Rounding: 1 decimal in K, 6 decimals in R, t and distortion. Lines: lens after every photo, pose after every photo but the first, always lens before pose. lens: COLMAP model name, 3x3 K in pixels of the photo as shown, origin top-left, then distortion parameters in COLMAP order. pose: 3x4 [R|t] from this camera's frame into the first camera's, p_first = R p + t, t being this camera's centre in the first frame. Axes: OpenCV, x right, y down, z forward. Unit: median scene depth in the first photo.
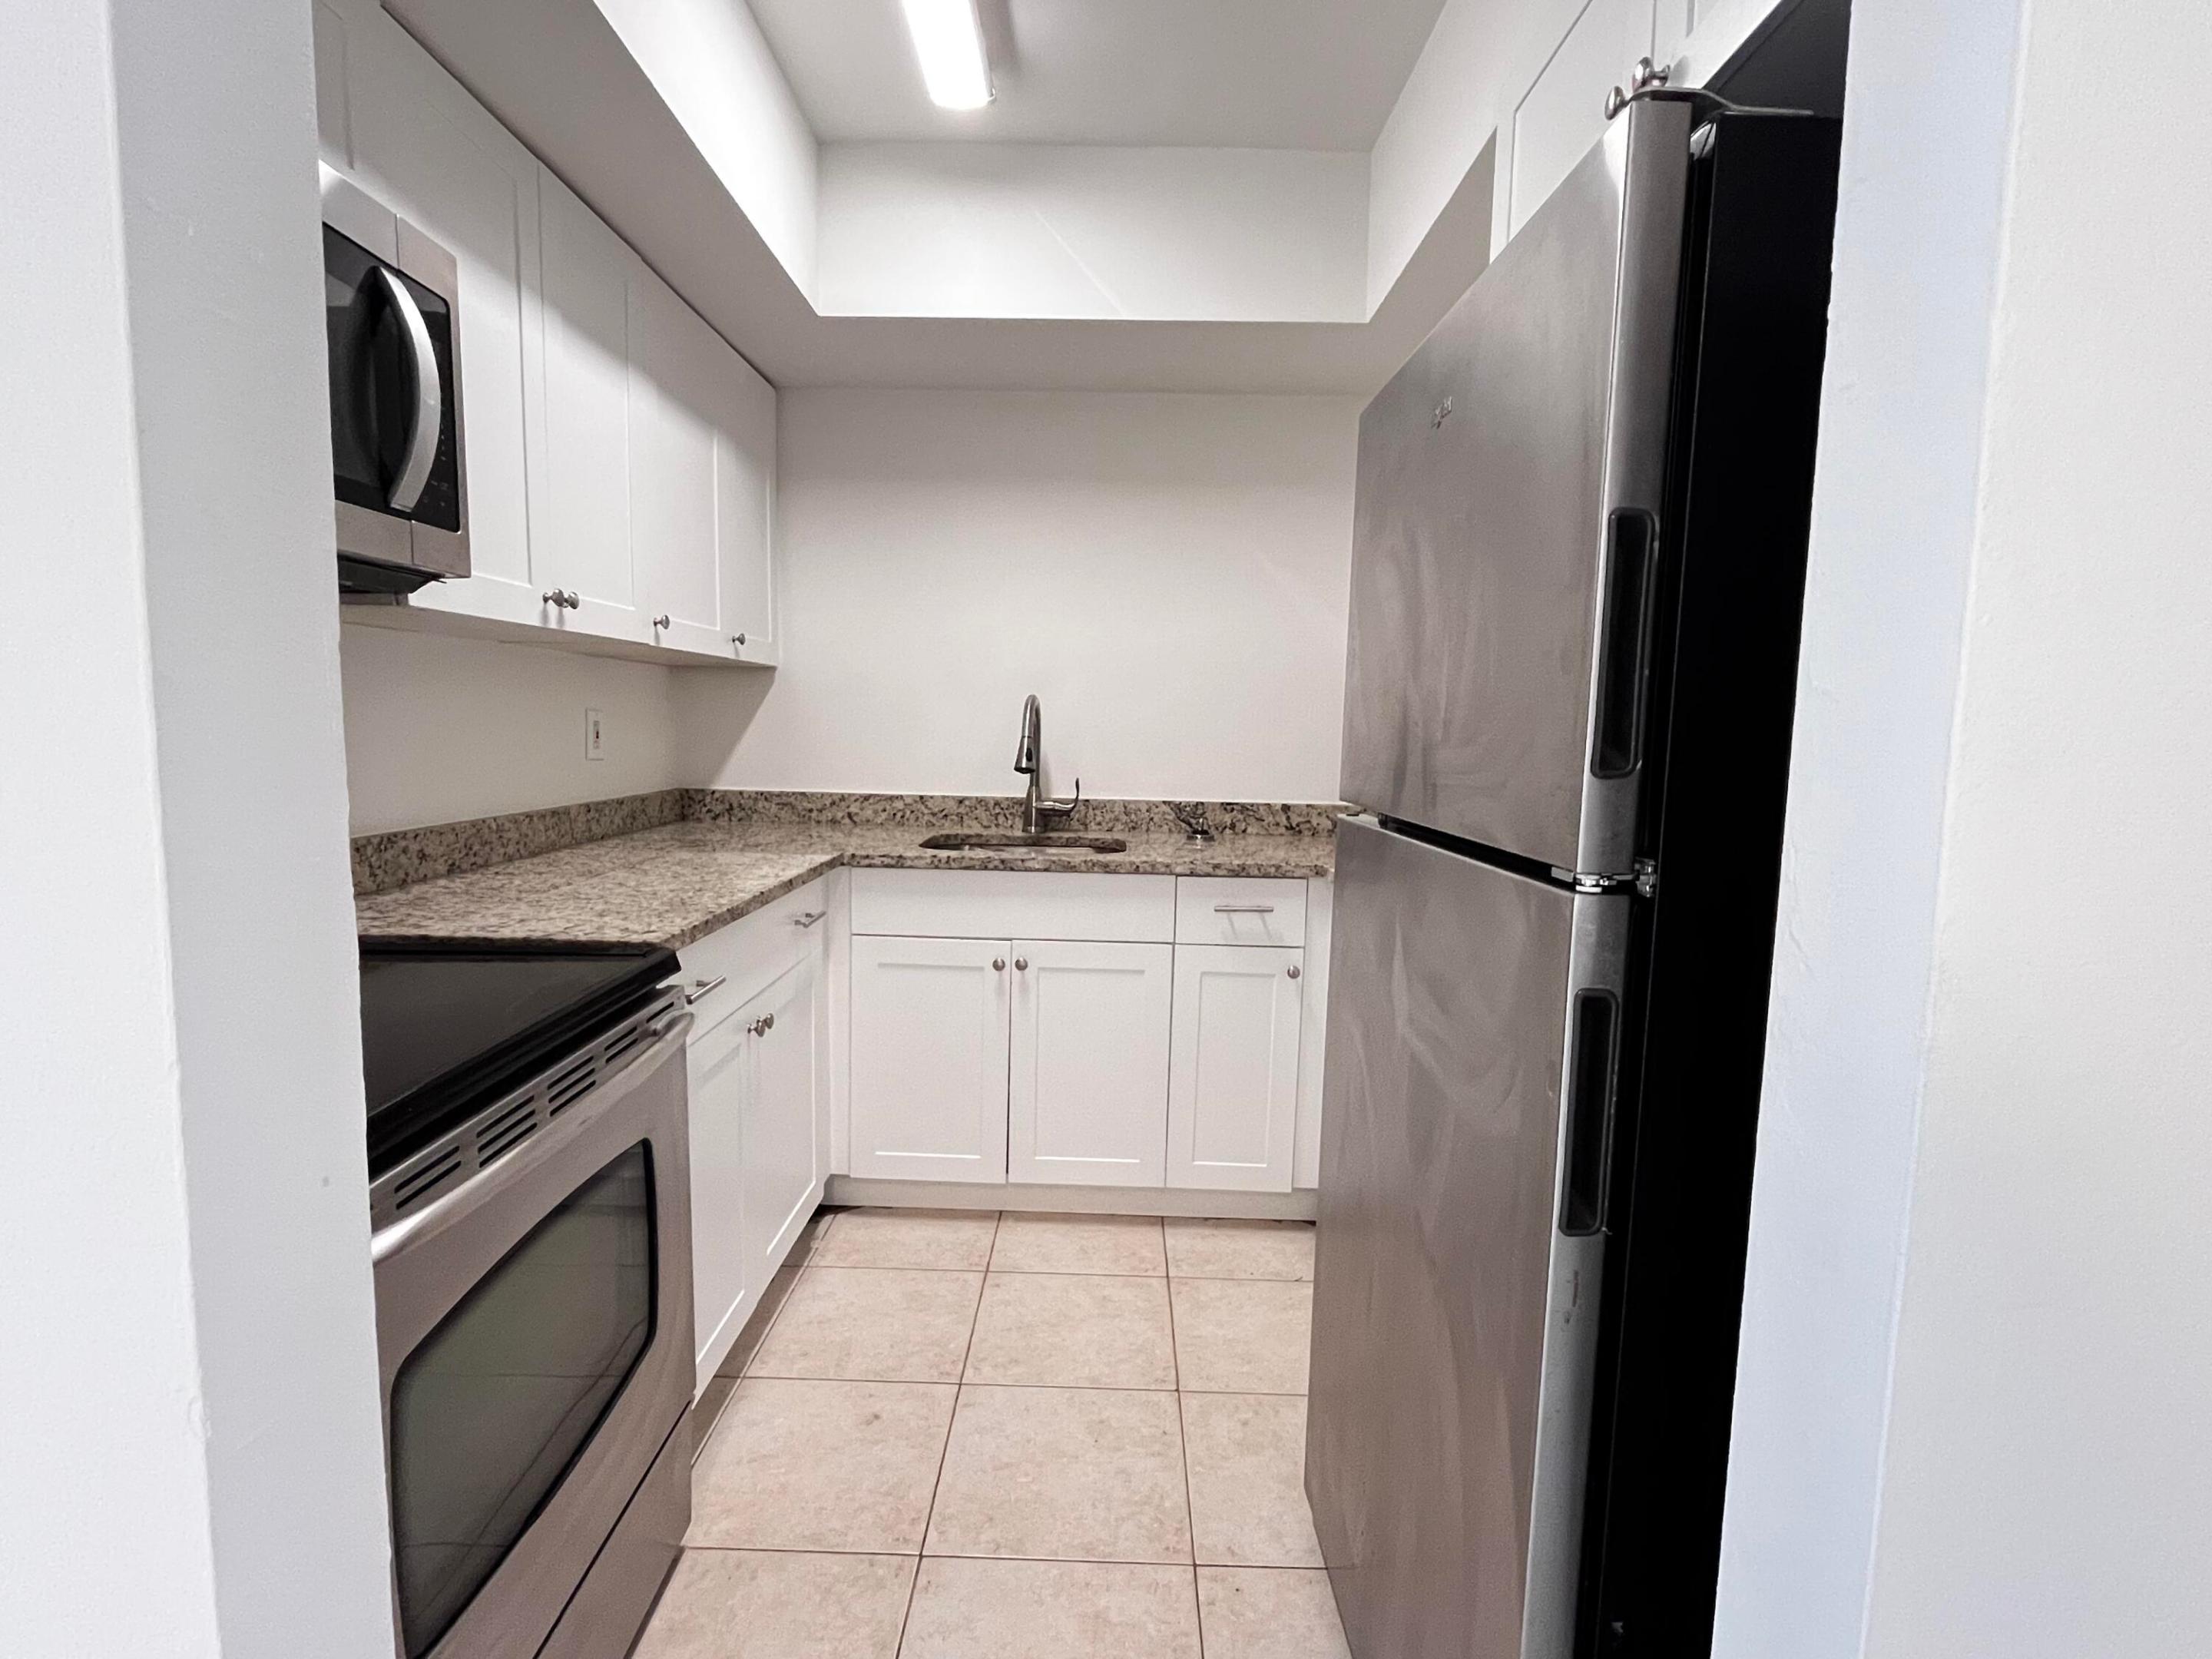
lens RADIAL K [[1059.3, 0, 1106.0], [0, 1059.3, 829.5], [0, 0, 1]] dist [-0.001249, -0.000151]
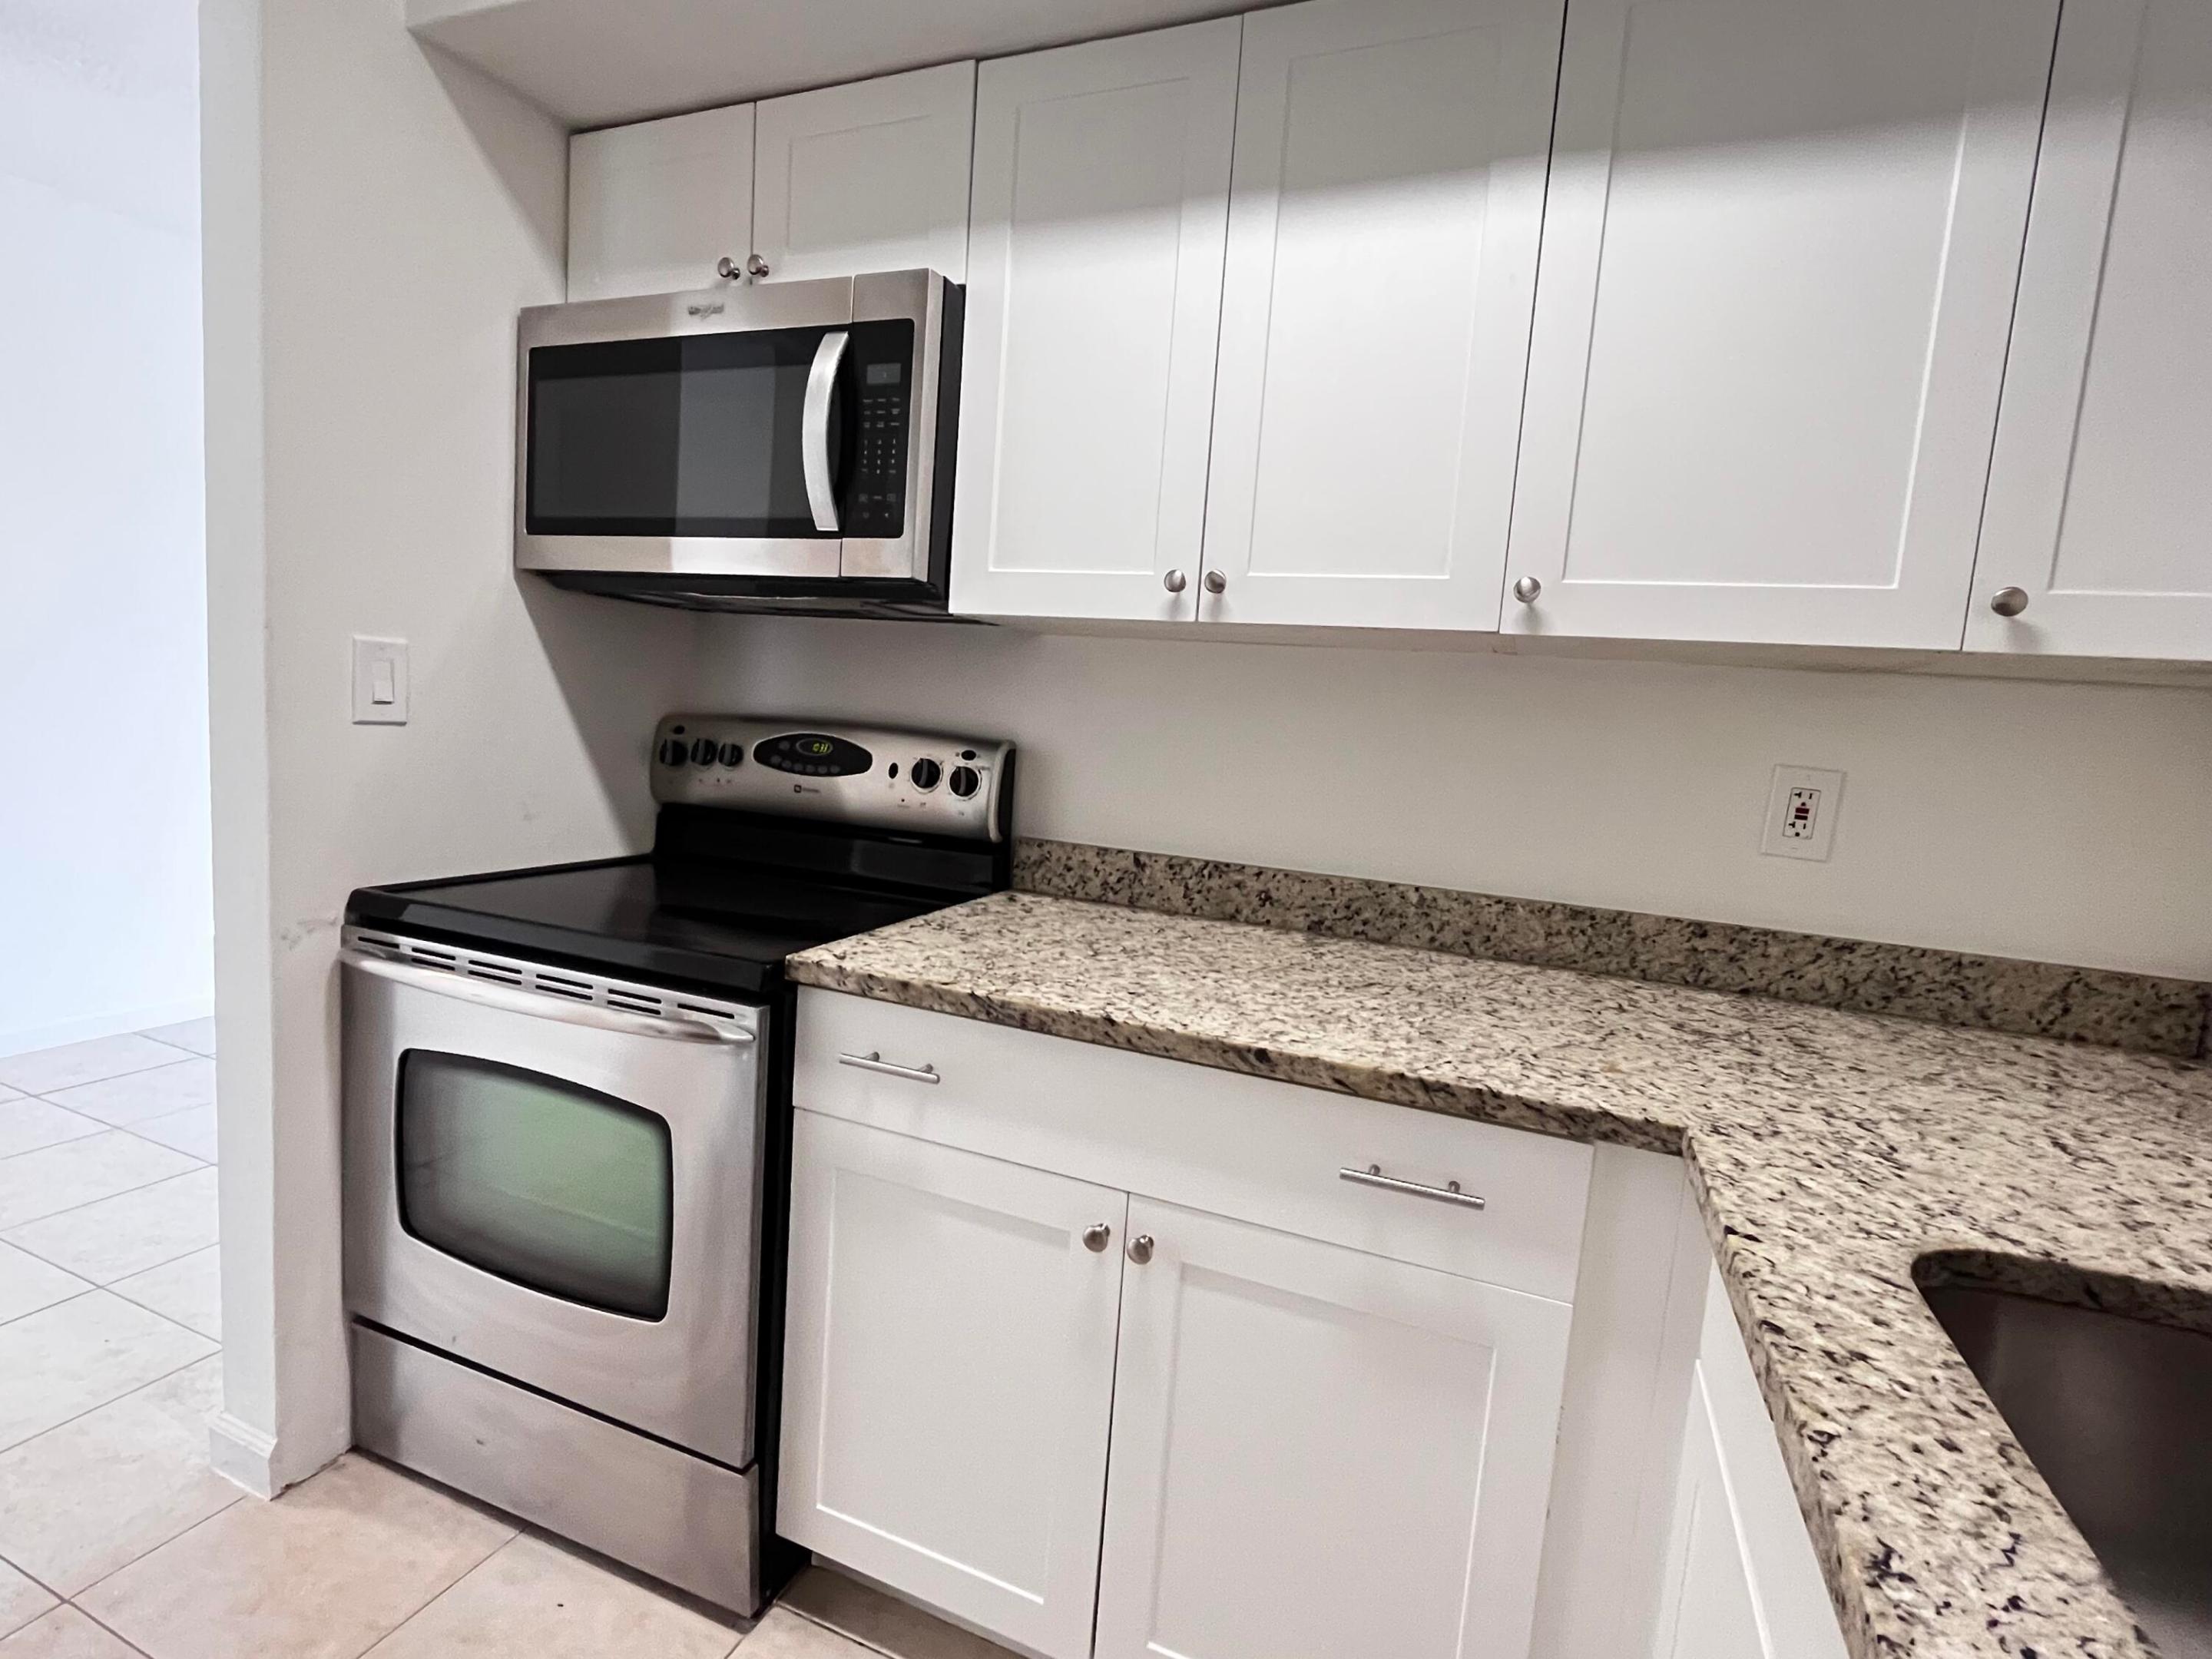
lens RADIAL K [[1059.3, 0, 1106.0], [0, 1059.3, 829.5], [0, 0, 1]] dist [-0.001249, -0.000151]
pose [[-0.343126, 0.046580, -0.938134, 0.221164], [-0.181579, 0.976640, 0.114905, -0.101859], [0.921571, 0.209772, -0.326653, 1.068711]]
